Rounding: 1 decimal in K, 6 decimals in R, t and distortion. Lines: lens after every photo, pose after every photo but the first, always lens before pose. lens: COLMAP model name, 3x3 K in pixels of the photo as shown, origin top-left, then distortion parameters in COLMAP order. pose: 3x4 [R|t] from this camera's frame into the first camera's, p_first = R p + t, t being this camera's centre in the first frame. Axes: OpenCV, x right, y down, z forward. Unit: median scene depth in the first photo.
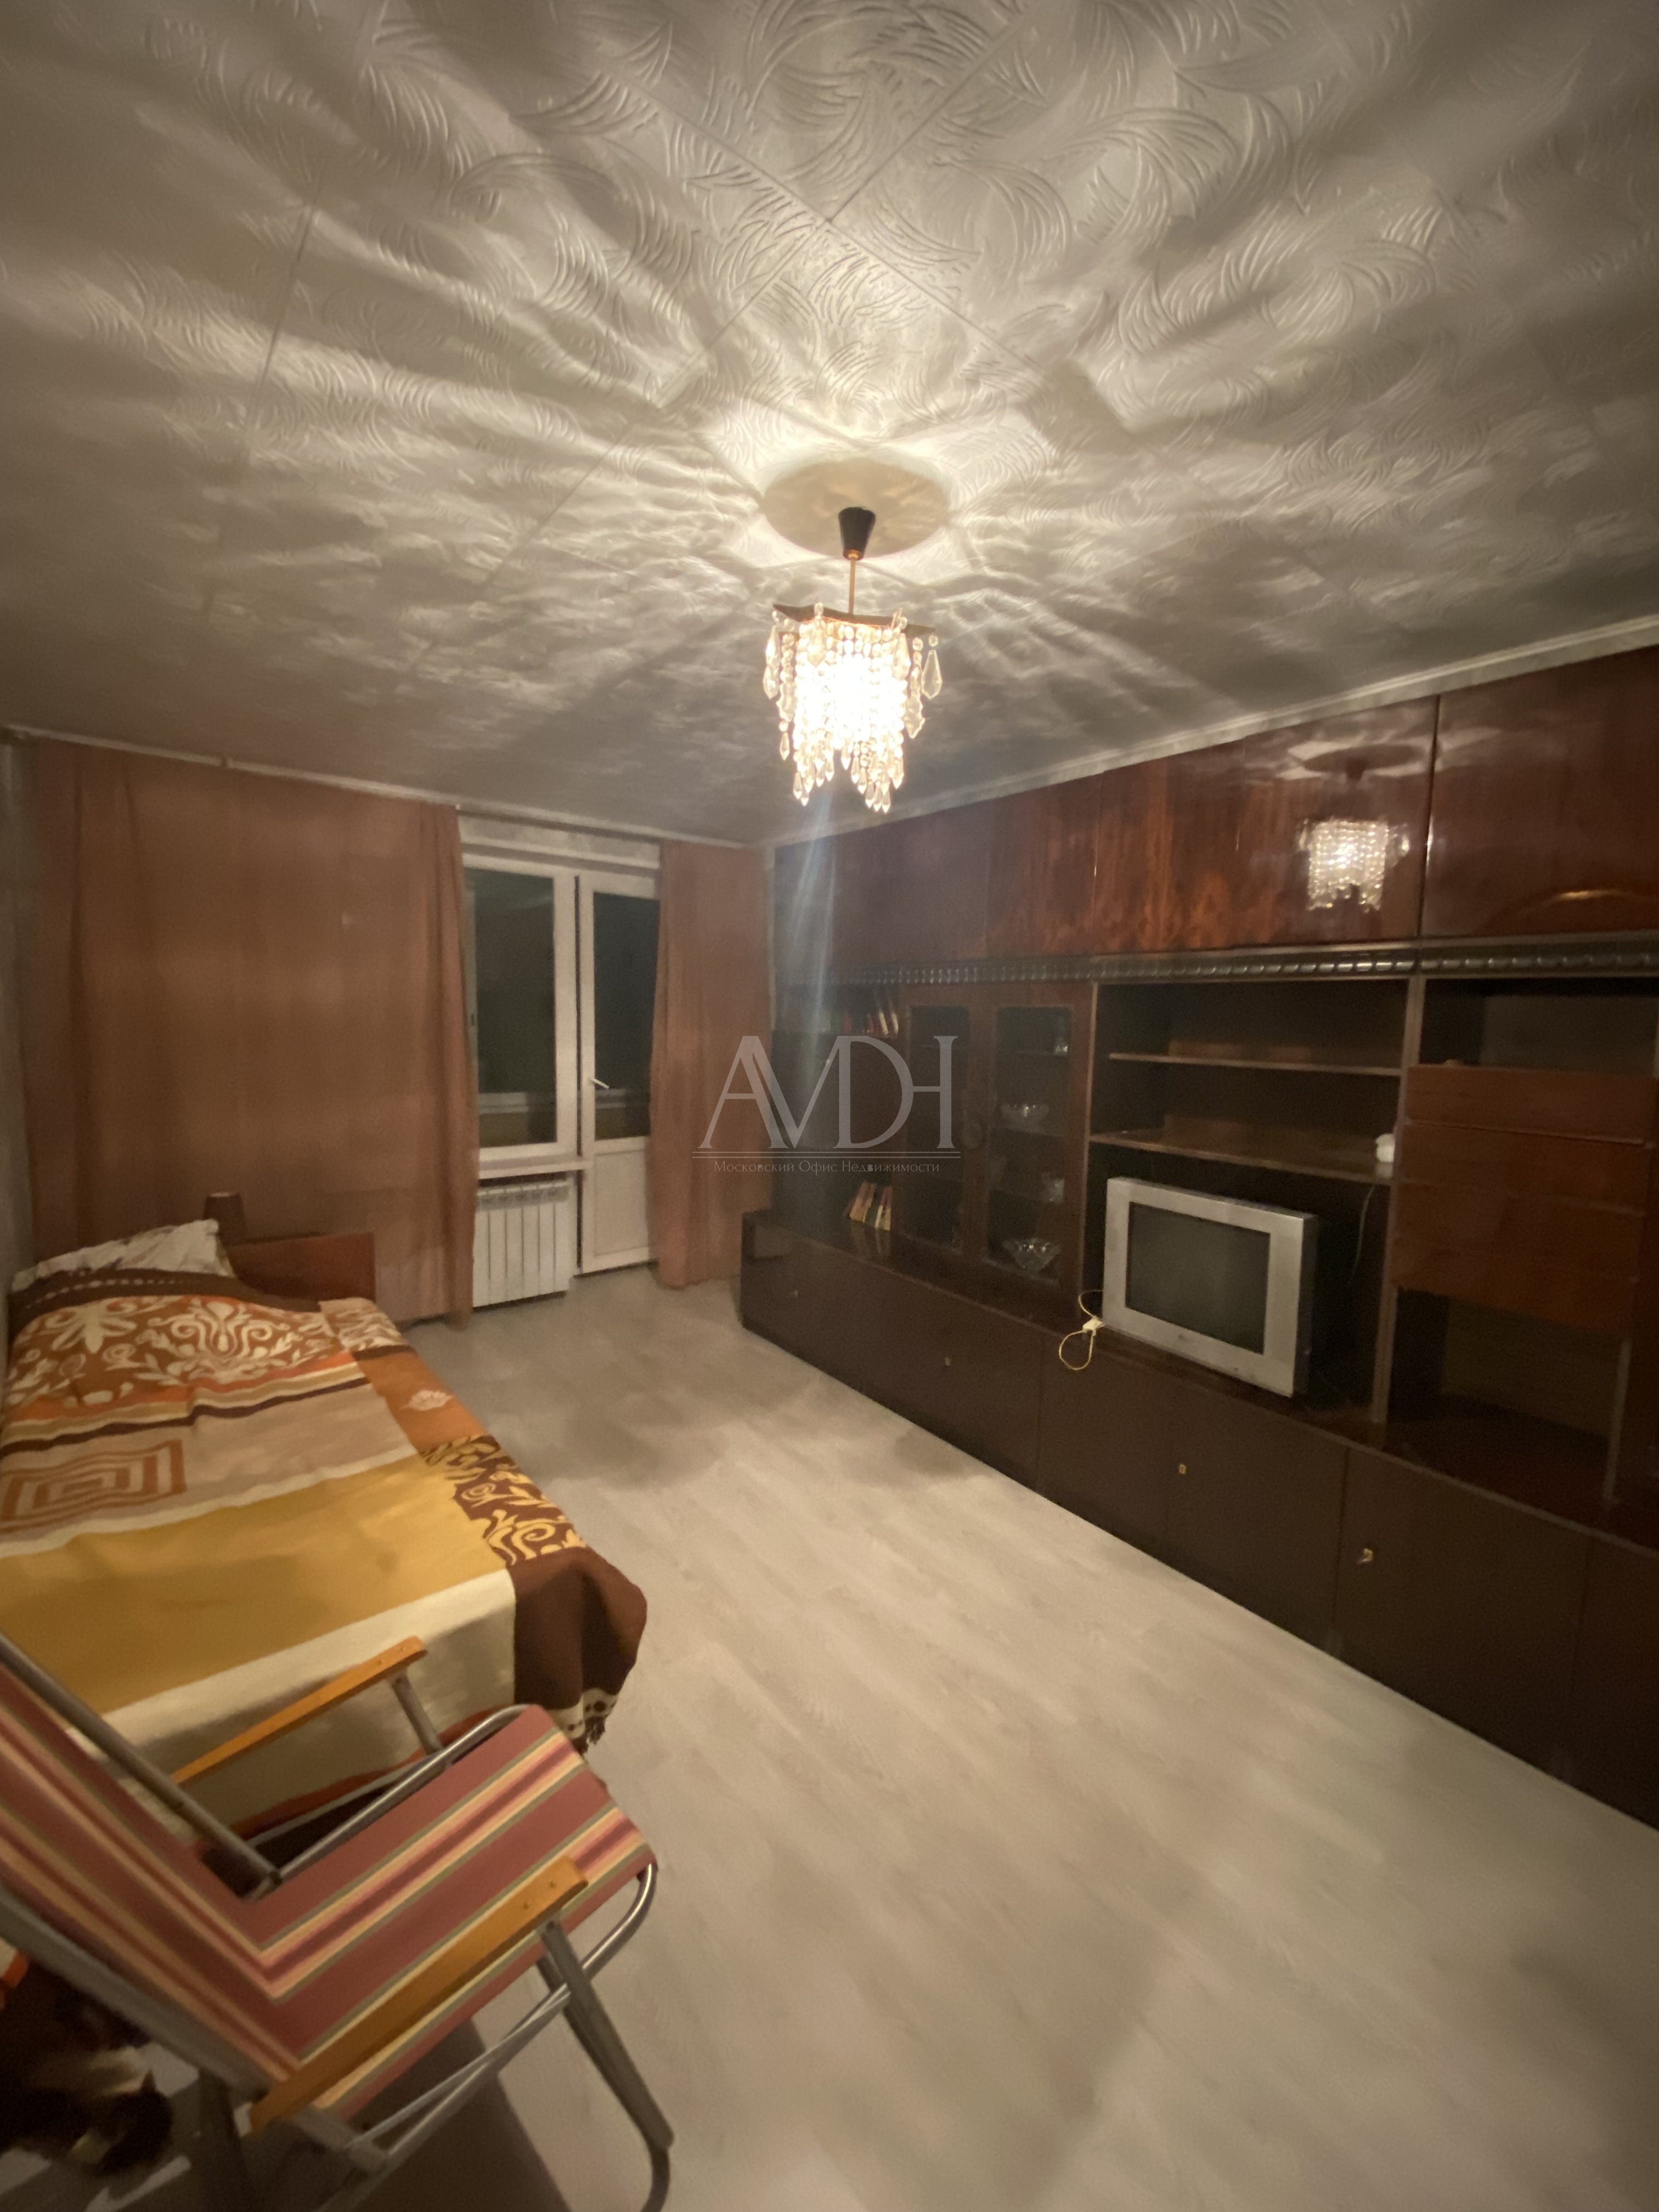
lens RADIAL K [[894.7, 0, 832.3], [0, 894.7, 1099.6], [0, 0, 1]] dist [0.021593, -0.019755]
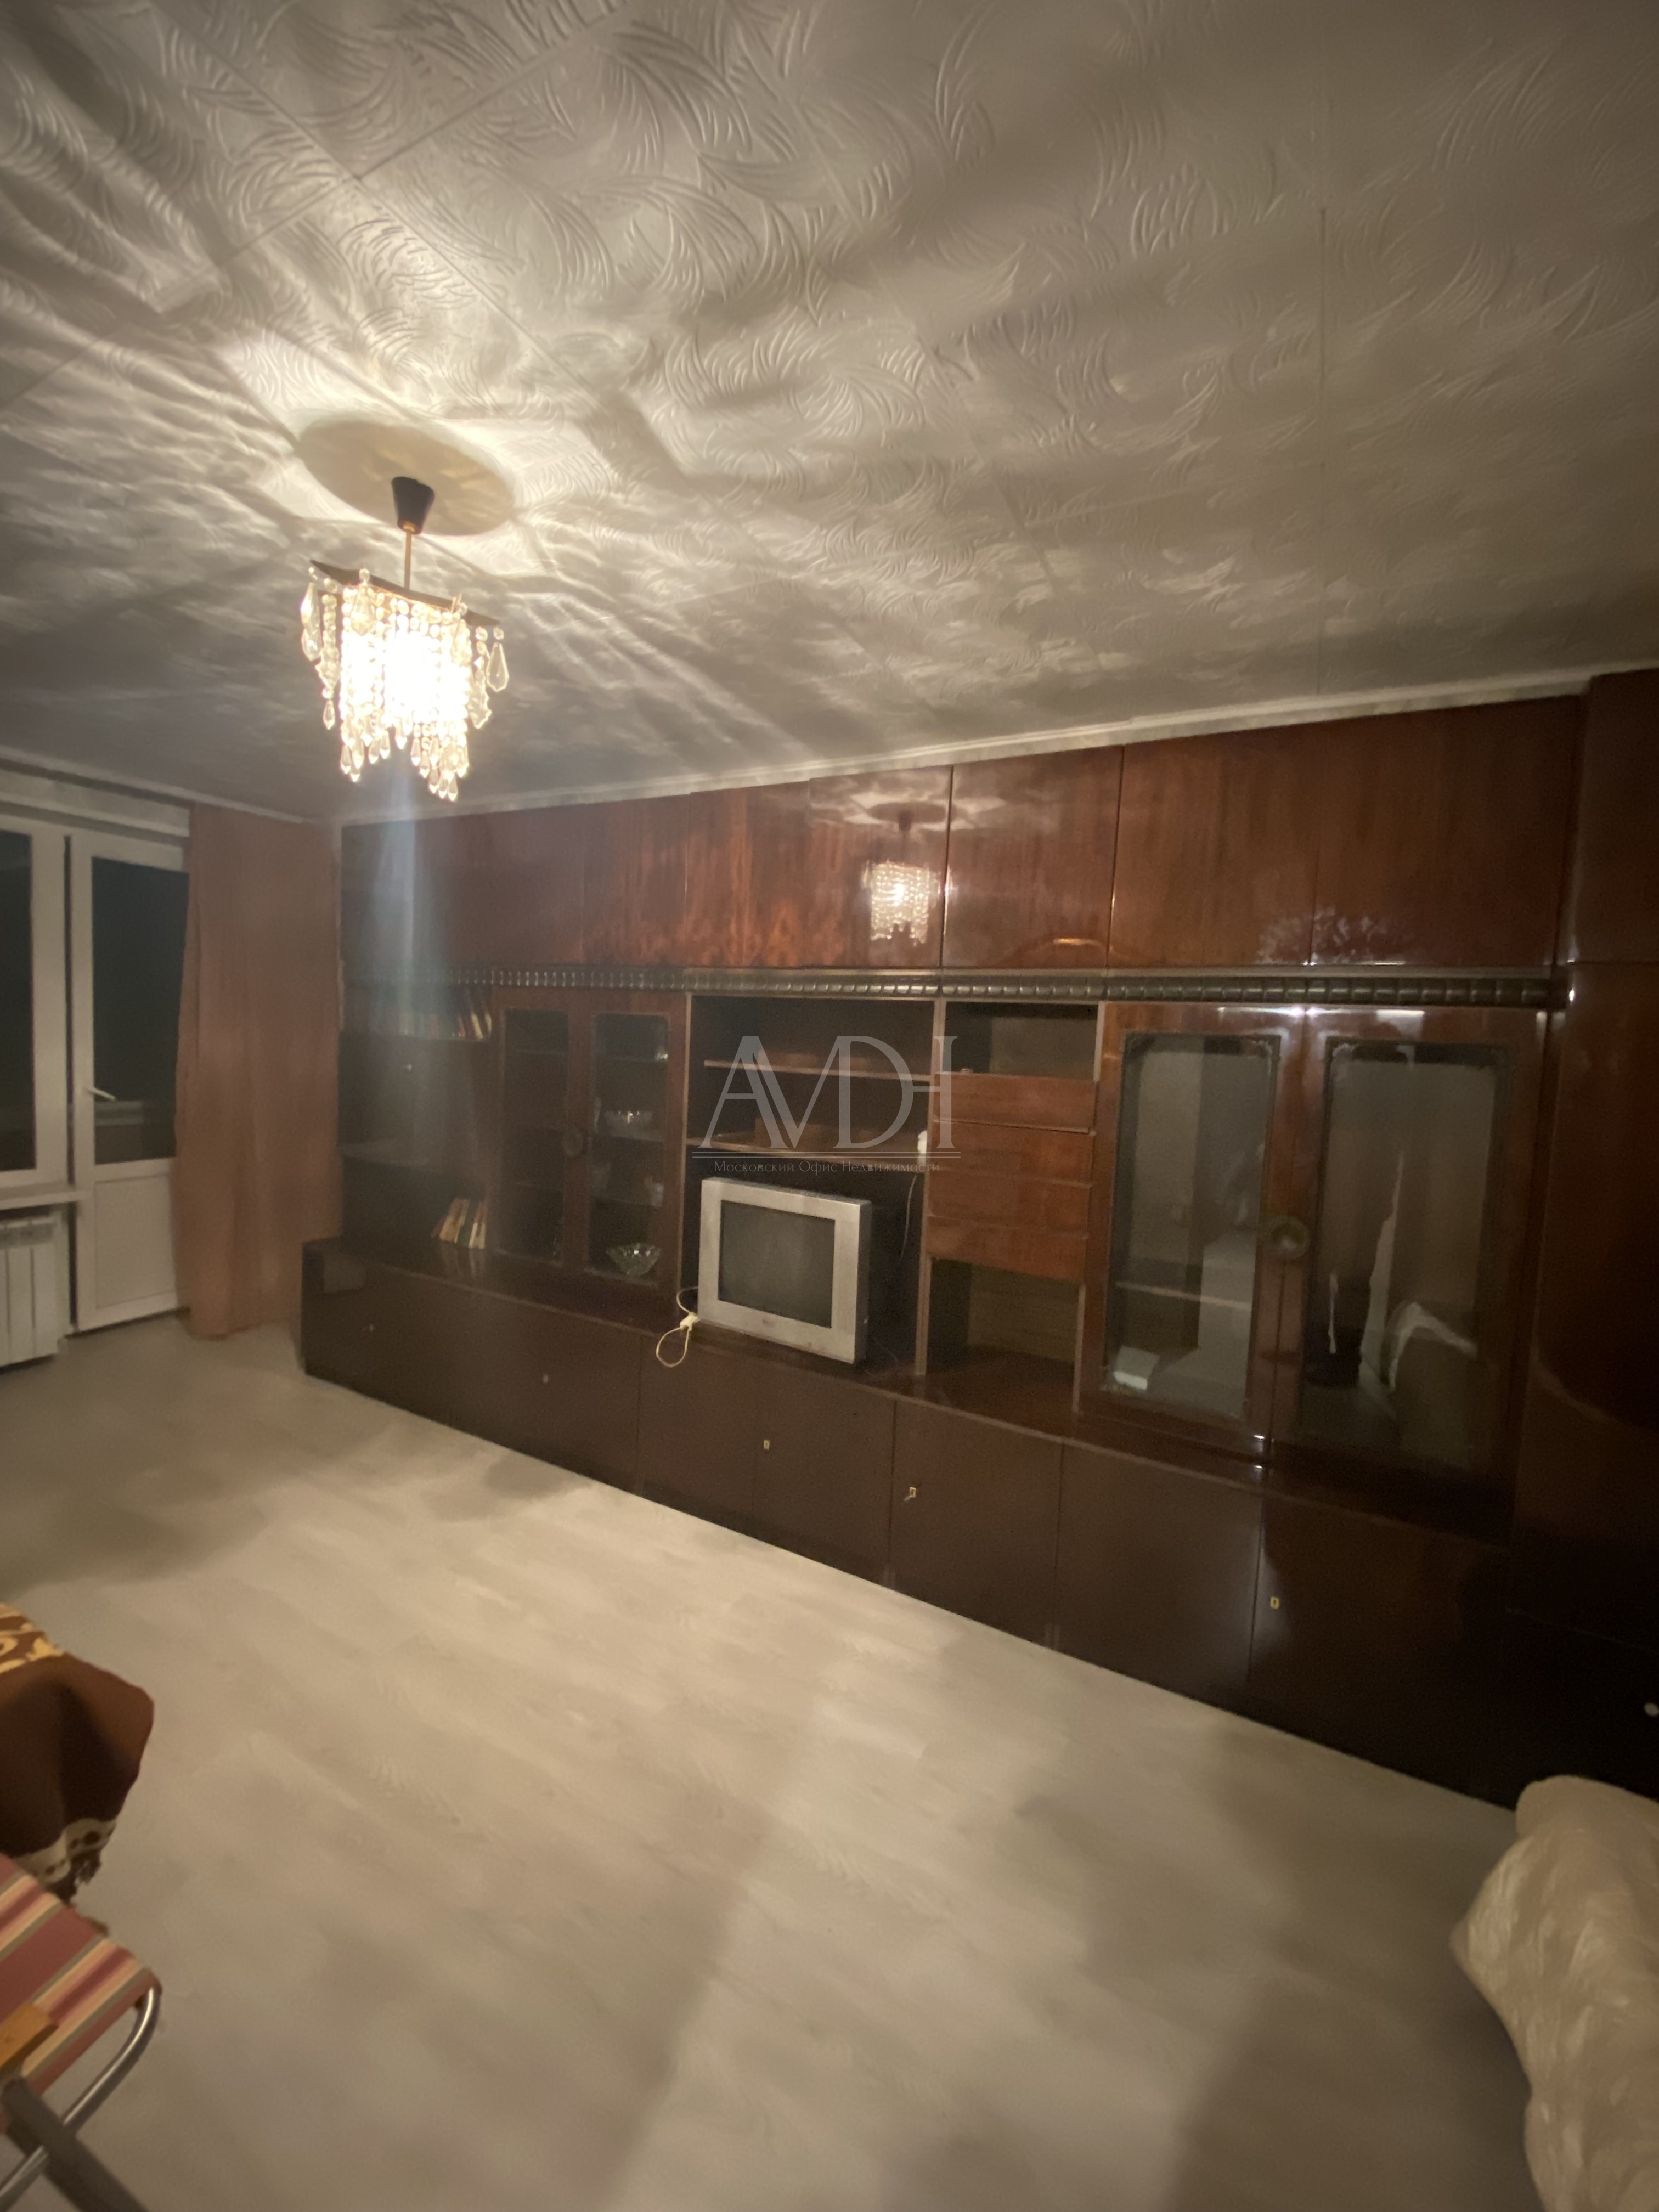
lens RADIAL K [[894.7, 0, 832.3], [0, 894.7, 1099.6], [0, 0, 1]] dist [0.021593, -0.019755]
pose [[0.914943, -0.009671, 0.403468, 0.038090], [0.015233, 0.999828, -0.010578, 0.011220], [-0.403296, 0.015824, 0.914933, -0.030389]]
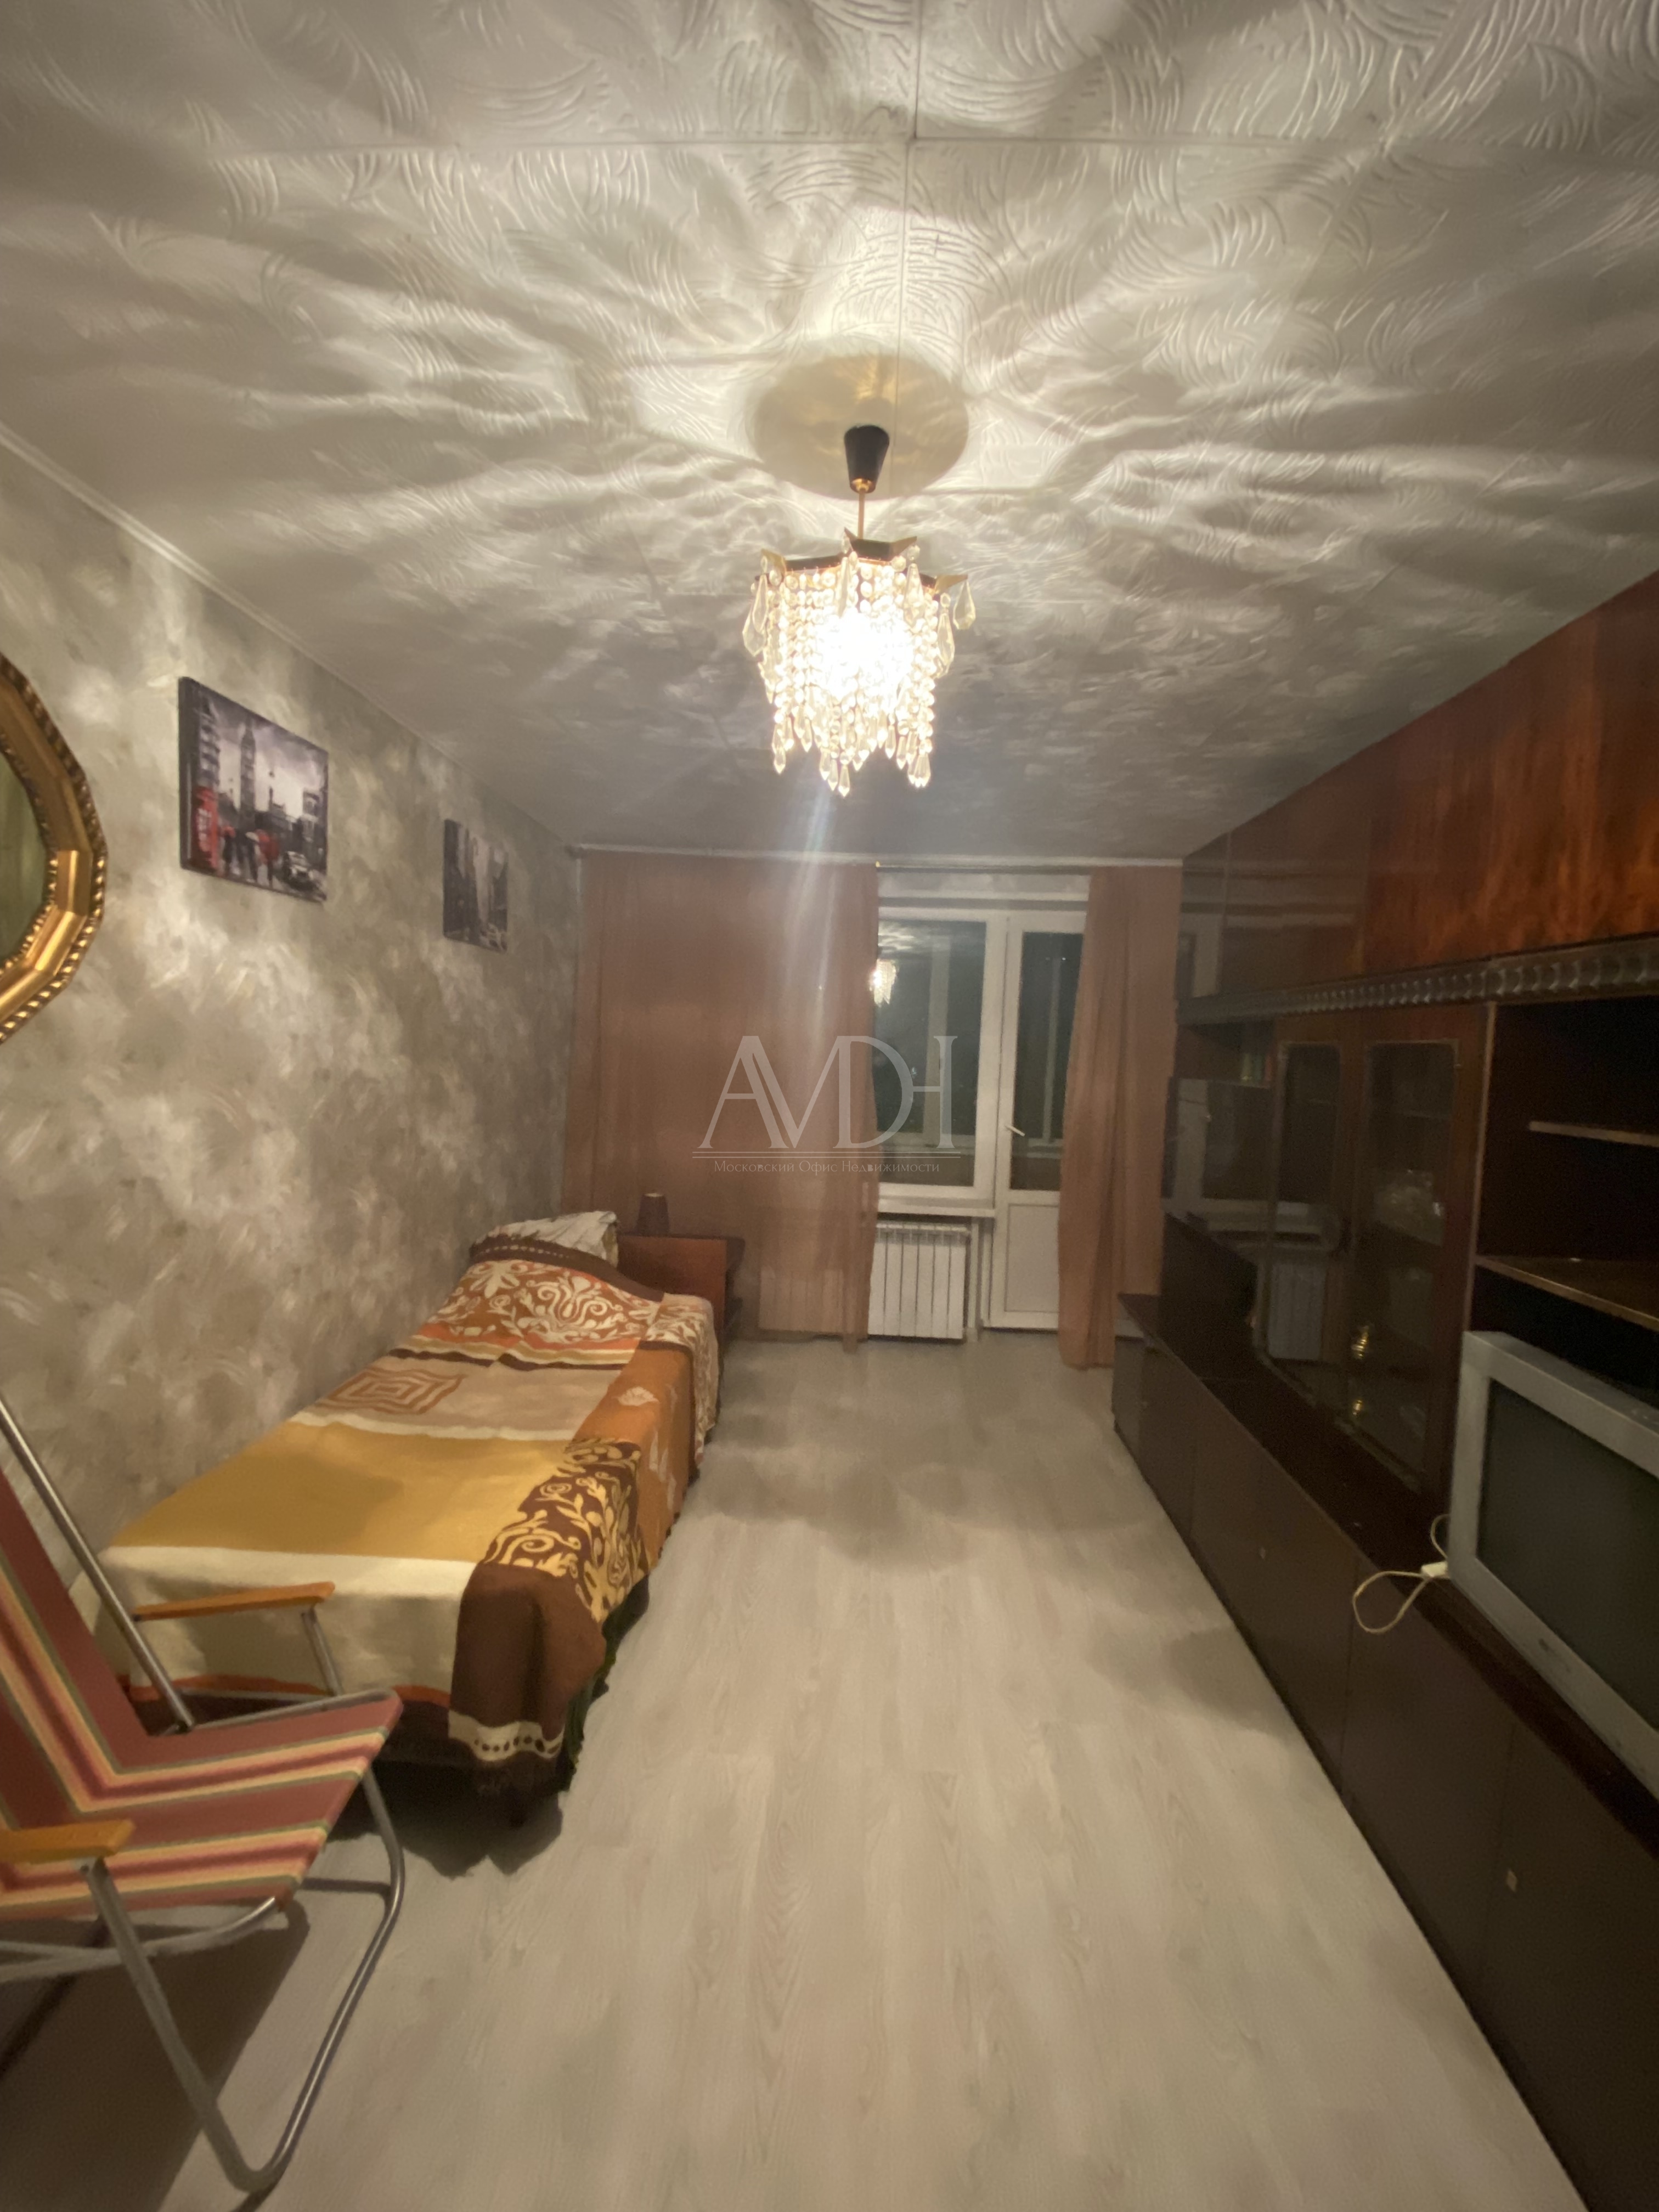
lens RADIAL K [[894.7, 0, 832.3], [0, 894.7, 1099.6], [0, 0, 1]] dist [0.021593, -0.019755]
pose [[0.758577, 0.043219, -0.650149, 0.502908], [-0.081404, 0.996266, -0.028753, -0.017078], [0.646479, 0.074736, 0.759262, 0.355540]]
